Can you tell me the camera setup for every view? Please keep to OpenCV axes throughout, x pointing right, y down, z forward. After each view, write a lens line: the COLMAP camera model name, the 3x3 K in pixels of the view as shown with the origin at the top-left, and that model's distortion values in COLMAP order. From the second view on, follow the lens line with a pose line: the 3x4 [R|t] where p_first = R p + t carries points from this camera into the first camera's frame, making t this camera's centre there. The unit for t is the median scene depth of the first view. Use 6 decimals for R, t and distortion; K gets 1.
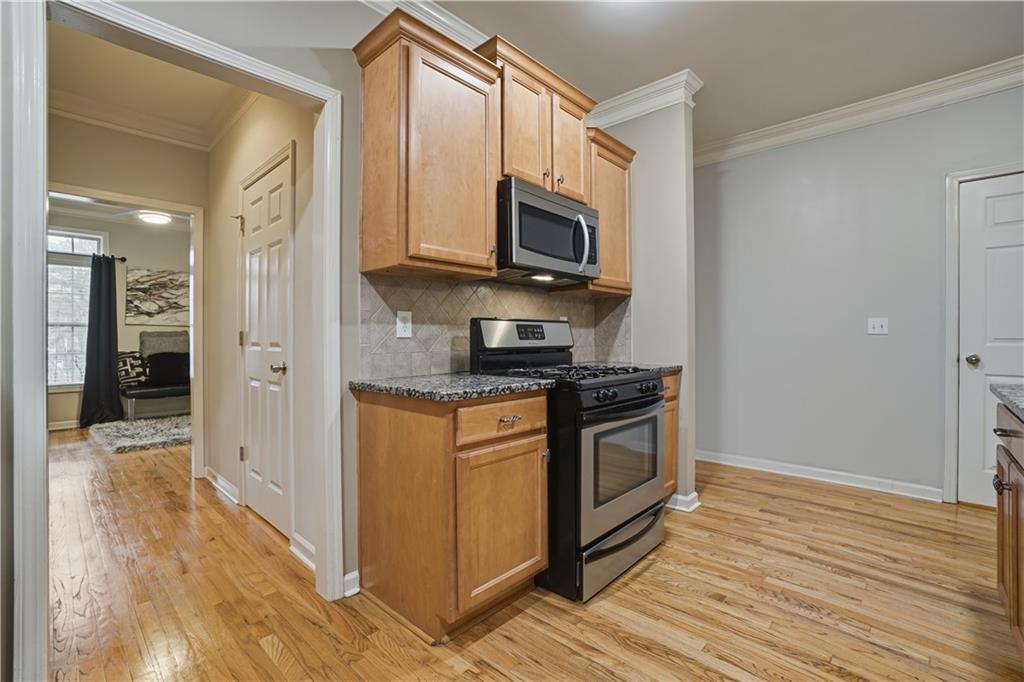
lens RADIAL K [[450.7, 0, 508.6], [0, 450.7, 342.4], [0, 0, 1]] dist [-0.056251, 0.019384]
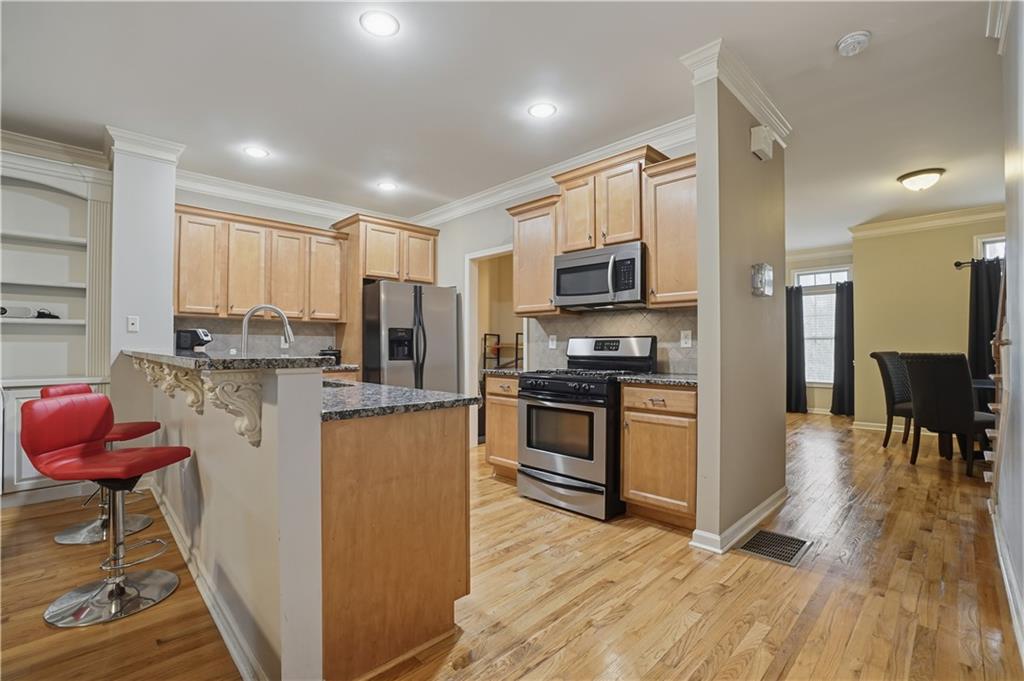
lens RADIAL K [[450.7, 0, 508.6], [0, 450.7, 341.9], [0, 0, 1]] dist [-0.056251, 0.019384]
pose [[-0.034651, -0.016125, -0.999269, 1.426033], [-0.021000, 0.999661, -0.015403, -0.005067], [0.999179, 0.020450, -0.034978, 0.714390]]
